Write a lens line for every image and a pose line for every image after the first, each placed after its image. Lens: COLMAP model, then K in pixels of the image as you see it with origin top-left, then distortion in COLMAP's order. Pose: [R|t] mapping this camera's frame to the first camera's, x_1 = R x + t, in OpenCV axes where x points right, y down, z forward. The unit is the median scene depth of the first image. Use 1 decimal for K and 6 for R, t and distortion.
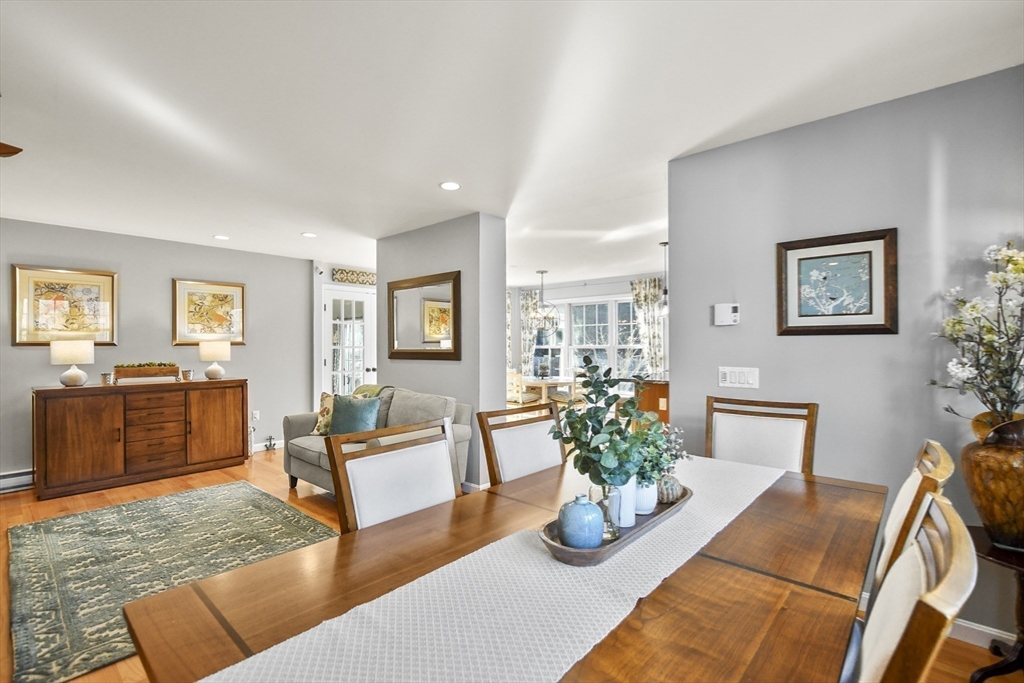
lens RADIAL K [[447.7, 0, 506.7], [0, 447.7, 343.3], [0, 0, 1]] dist [-0.010175, 0.000855]
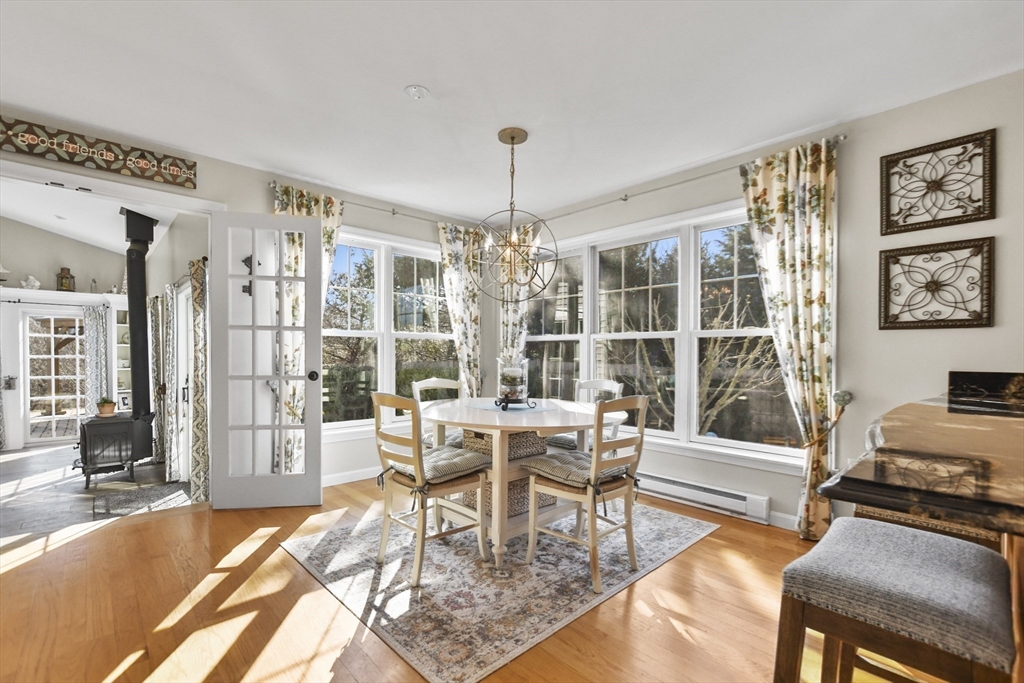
lens RADIAL K [[454.8, 0, 508.4], [0, 454.8, 361.5], [0, 0, 1]] dist [-0.006708, -0.000046]
pose [[0.996275, 0.010334, -0.085615, 0.175294], [-0.008271, 0.999668, 0.024416, 0.045330], [0.085839, -0.023617, 0.996029, 0.947955]]
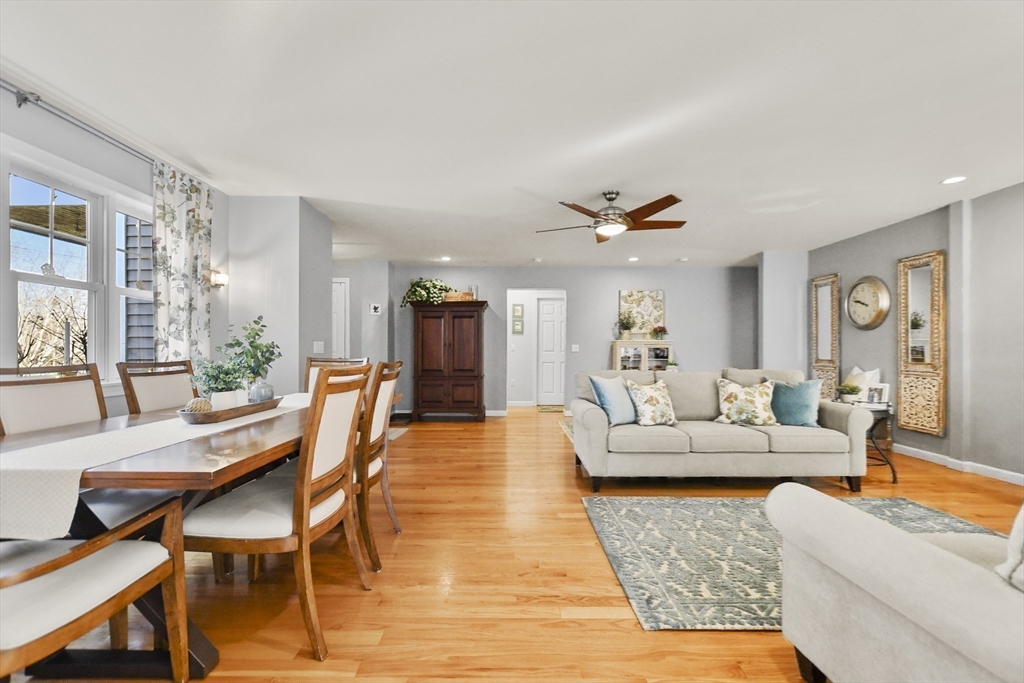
lens RADIAL K [[448.9, 0, 508.9], [0, 448.9, 347.6], [0, 0, 1]] dist [-0.007603, 0.000666]
pose [[-0.743547, 0.002193, -0.668680, 0.169176], [0.004646, 0.999987, -0.001887, 0.044933], [0.668668, -0.004509, -0.743548, 0.798568]]
